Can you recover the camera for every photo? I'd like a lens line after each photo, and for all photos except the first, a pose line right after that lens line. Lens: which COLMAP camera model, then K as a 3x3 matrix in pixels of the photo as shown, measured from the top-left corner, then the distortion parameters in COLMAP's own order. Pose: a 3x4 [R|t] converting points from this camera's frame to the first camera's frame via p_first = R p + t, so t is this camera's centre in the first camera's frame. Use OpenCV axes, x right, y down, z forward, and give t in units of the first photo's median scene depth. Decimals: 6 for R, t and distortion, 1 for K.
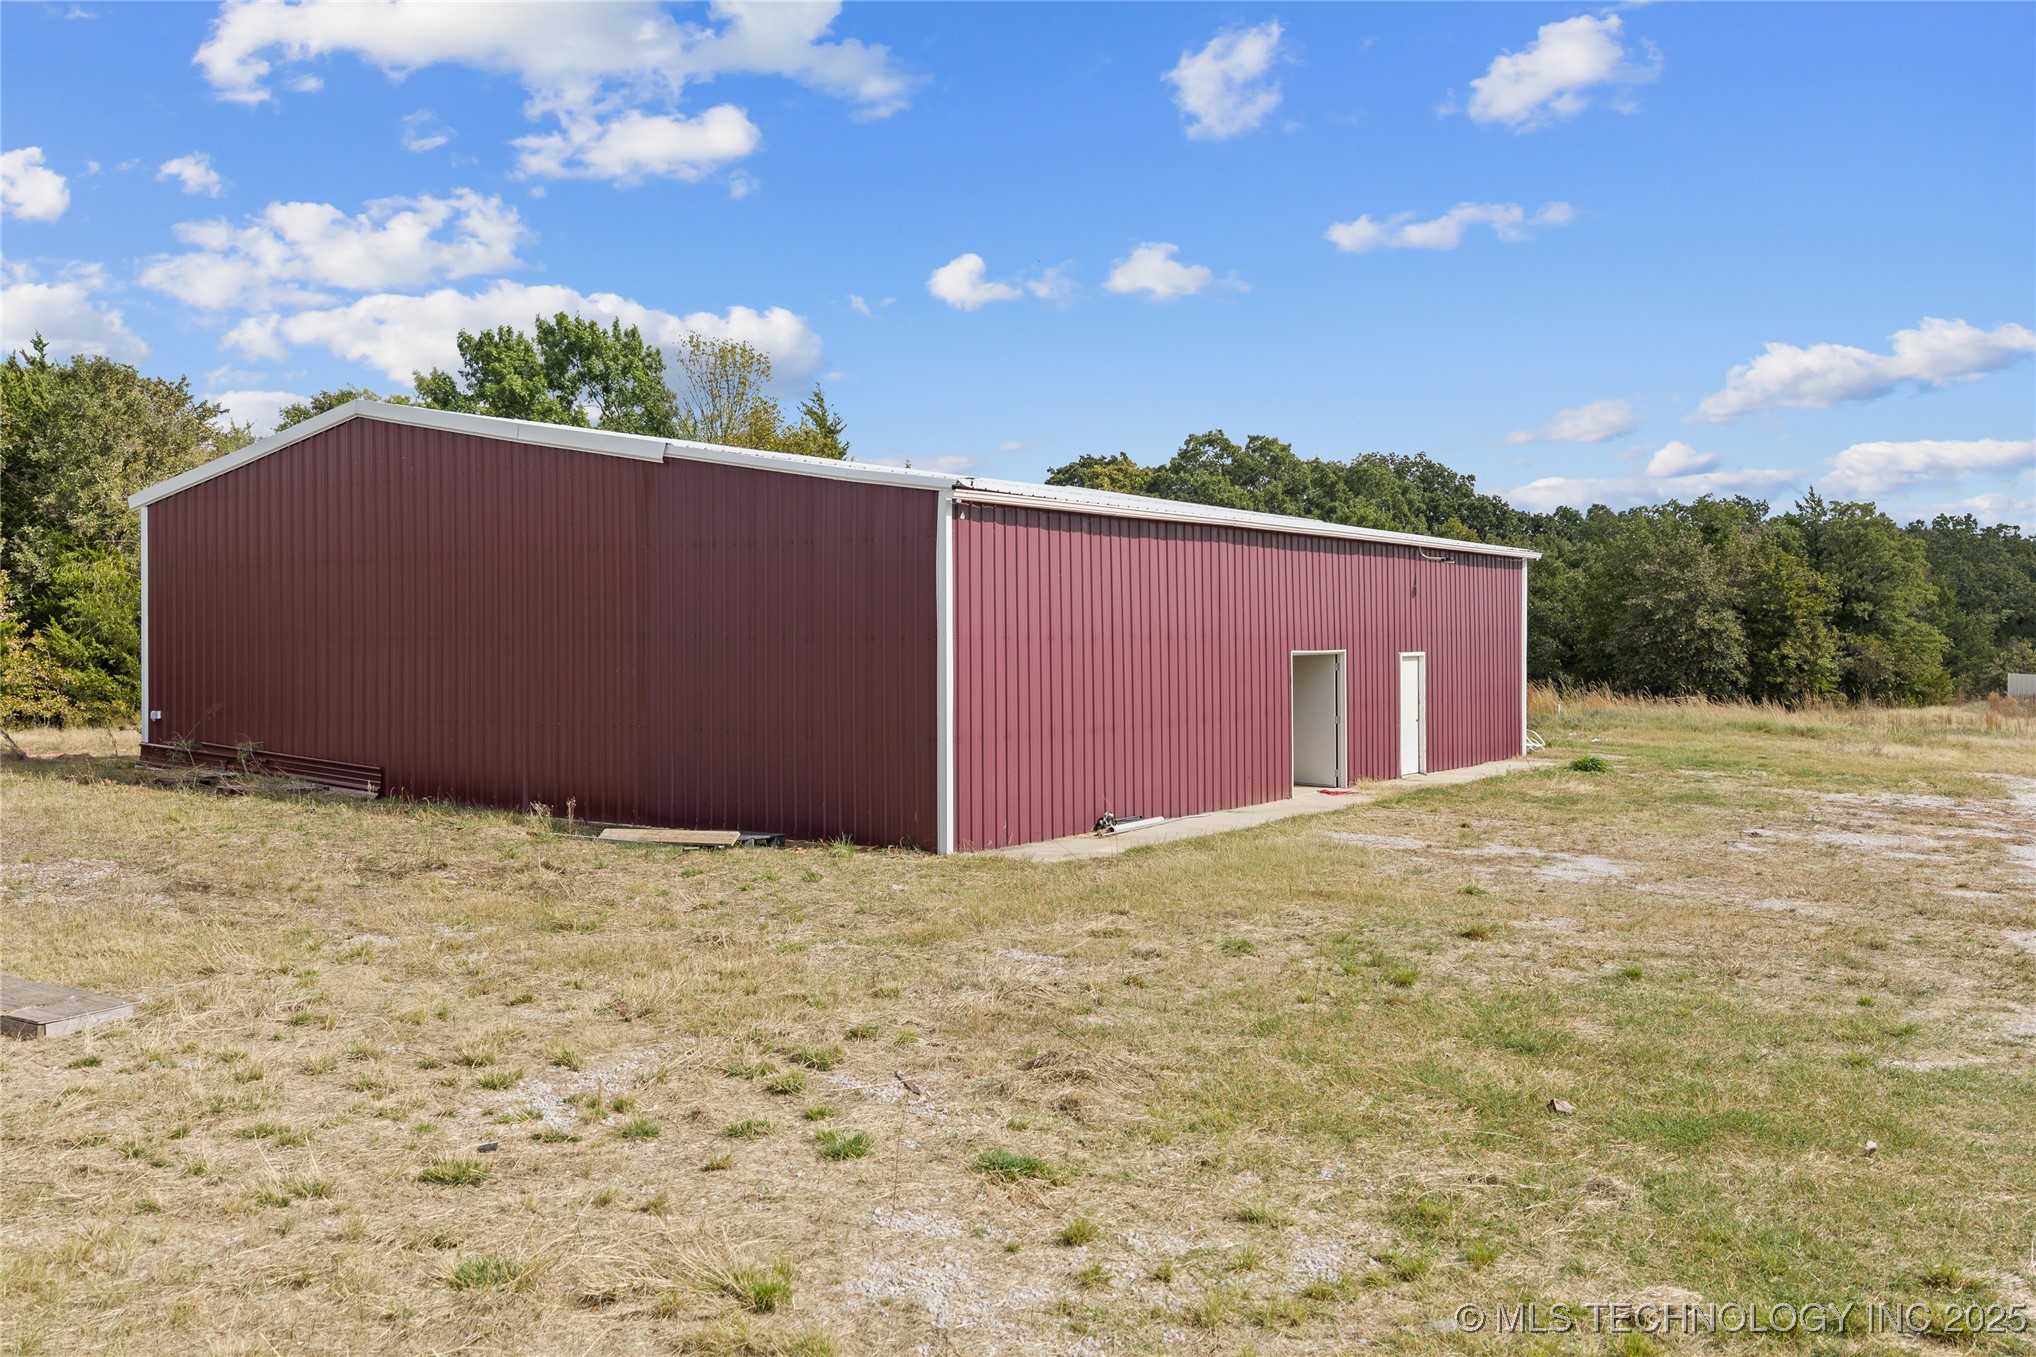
lens RADIAL K [[1637.4, 0, 1033.6], [0, 1637.4, 659.0], [0, 0, 1]] dist [0.000081, -0.001203]
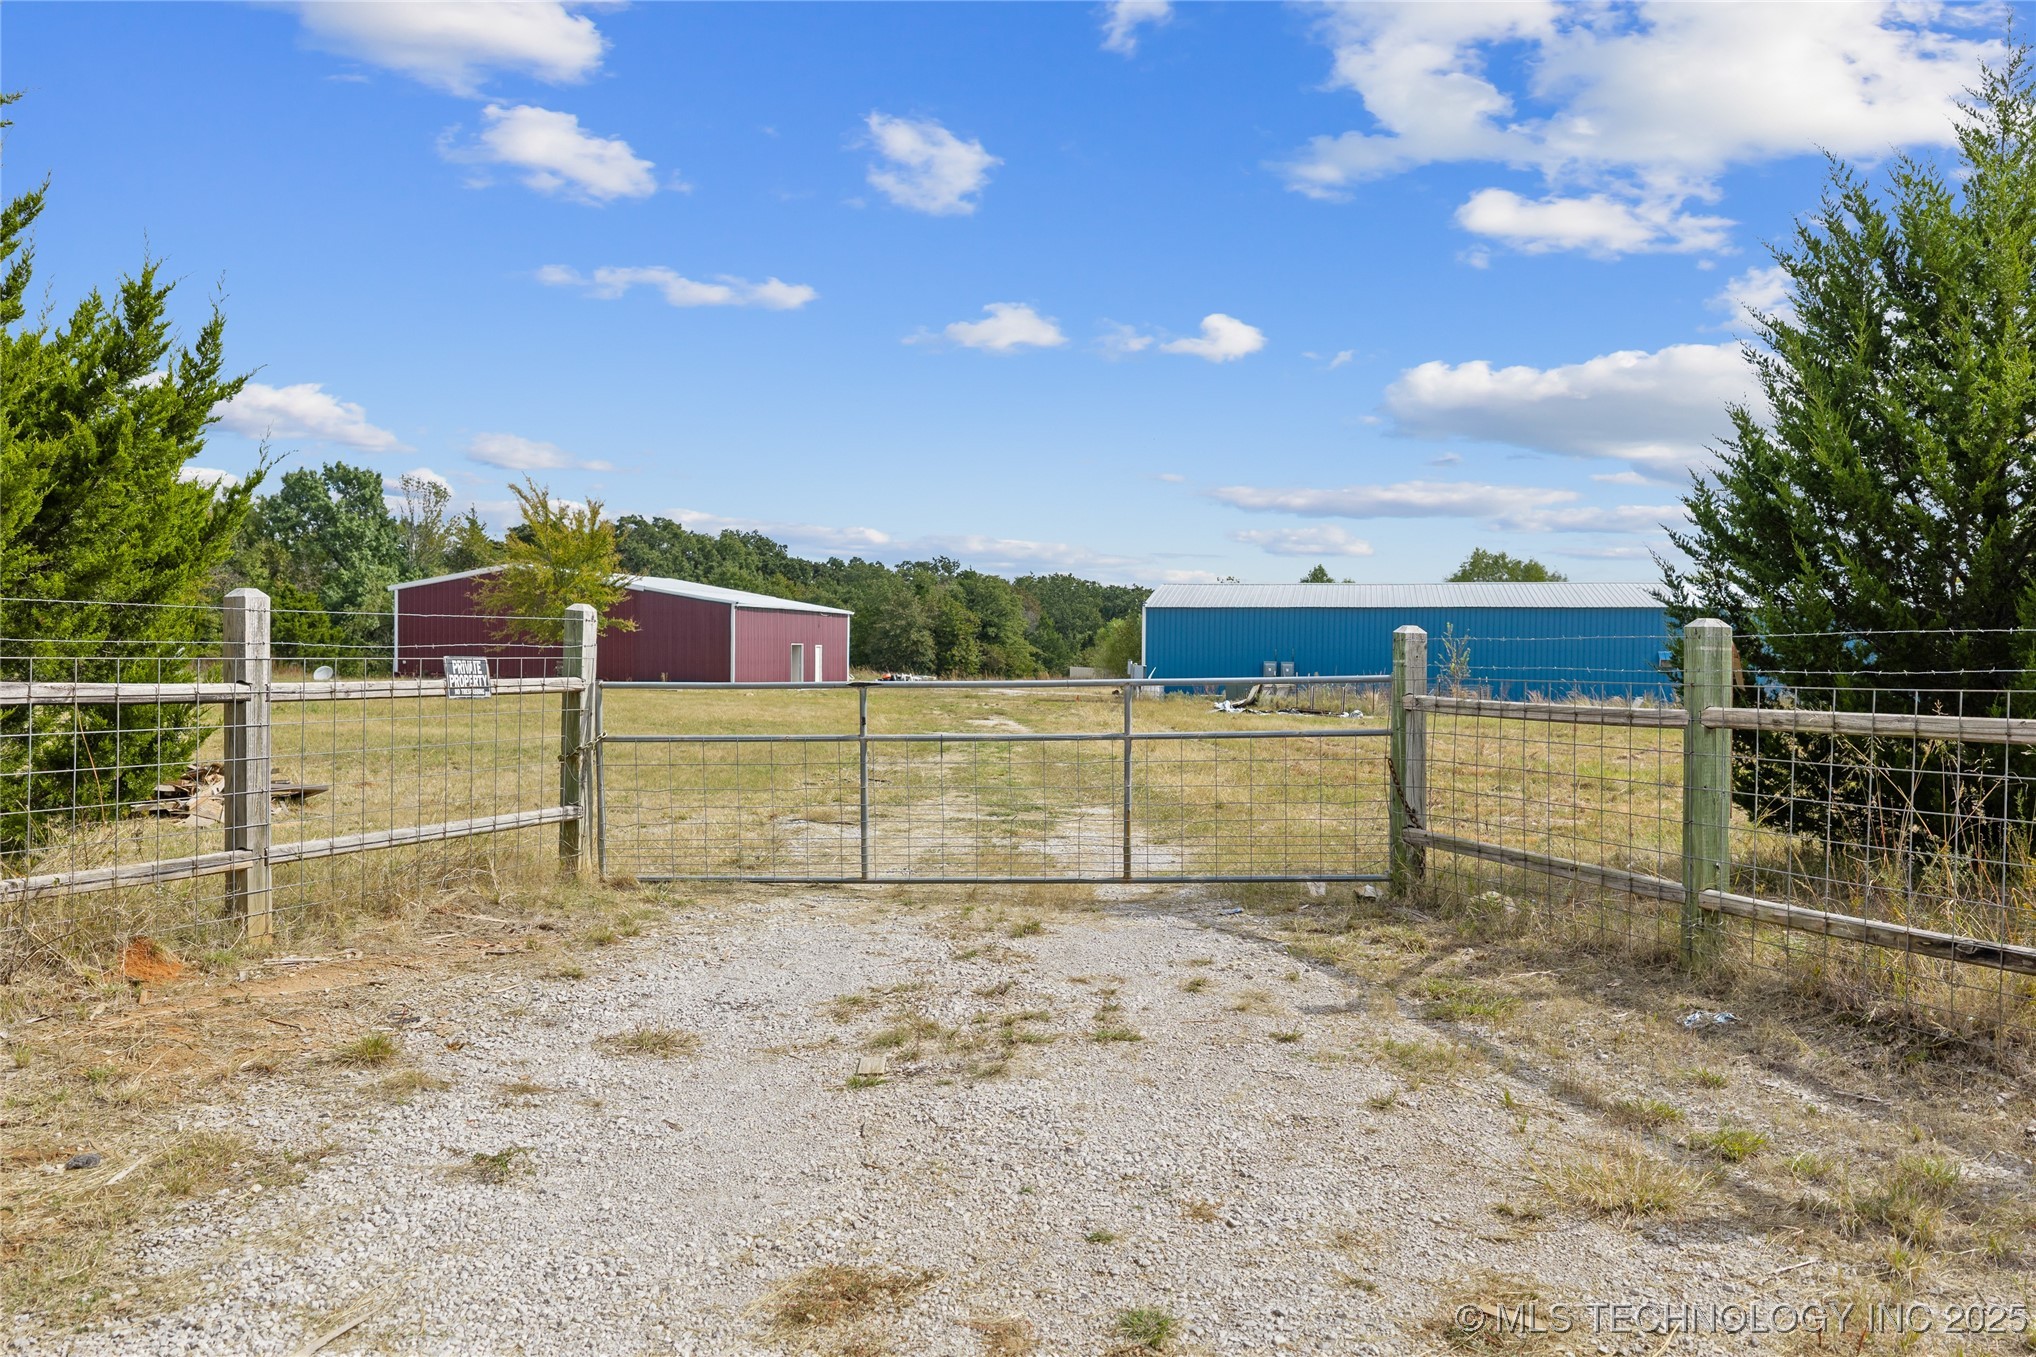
lens RADIAL K [[1637.4, 0, 1020.1], [0, 1637.4, 667.8], [0, 0, 1]] dist [0.000081, -0.001203]
pose [[0.904101, 0.005546, 0.427283, -0.220258], [-0.005032, 0.999985, -0.002332, 0.013137], [-0.427290, -0.000042, 0.904115, -0.581106]]
